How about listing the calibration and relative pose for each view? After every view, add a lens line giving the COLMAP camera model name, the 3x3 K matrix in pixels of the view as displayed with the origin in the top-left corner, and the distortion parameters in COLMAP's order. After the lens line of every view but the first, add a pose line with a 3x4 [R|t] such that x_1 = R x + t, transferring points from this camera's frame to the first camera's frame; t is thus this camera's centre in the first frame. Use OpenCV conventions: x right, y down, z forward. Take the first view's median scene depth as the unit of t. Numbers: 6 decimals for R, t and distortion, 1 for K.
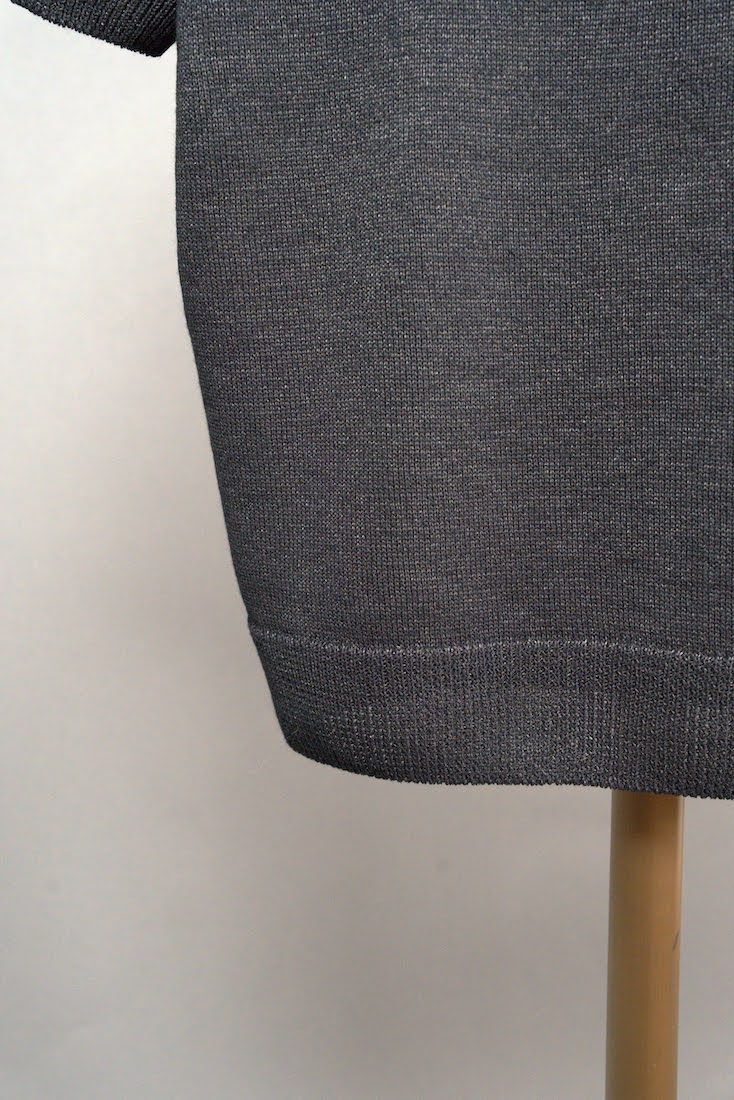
lens RADIAL K [[1301.8, 0, 366.8], [0, 1301.8, 547.1], [0, 0, 1]] dist [0.061724, 0.000000]
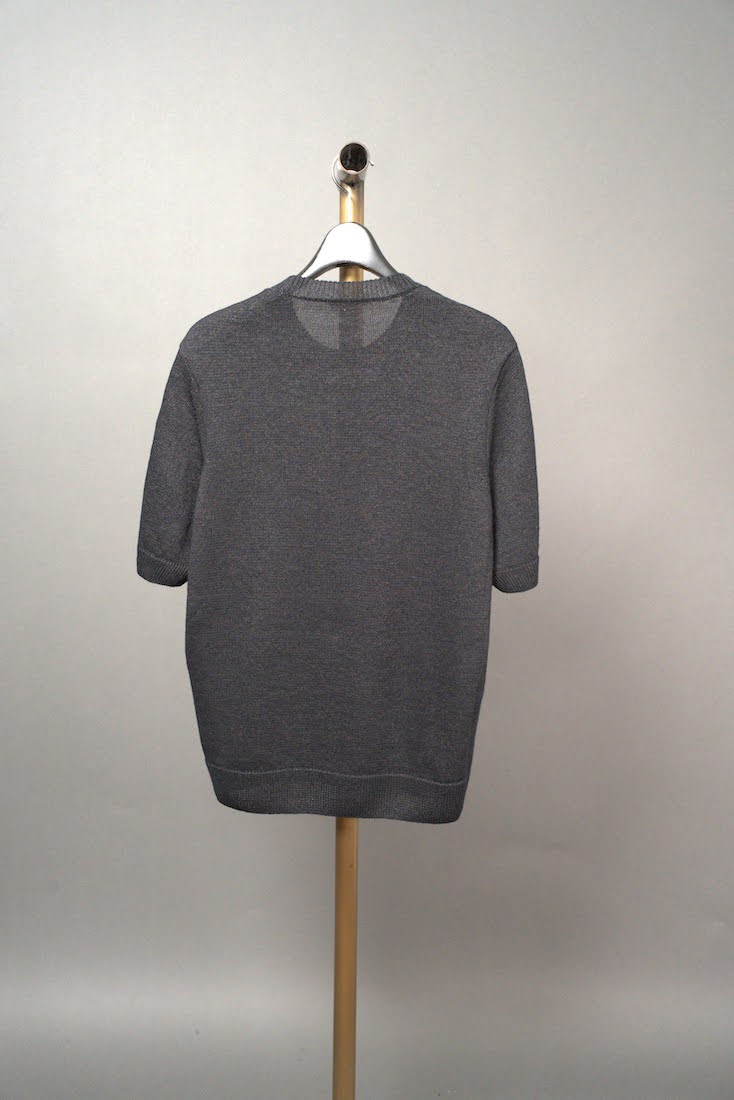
lens RADIAL K [[1301.8, 0, 373.4], [0, 1301.8, 548.4], [0, 0, 1]] dist [0.061724, 0.000000]
pose [[0.998743, 0.011088, 0.048875, 0.156353], [-0.009973, 0.999686, -0.023003, -0.397553], [-0.049115, 0.022486, 0.998540, -2.214275]]
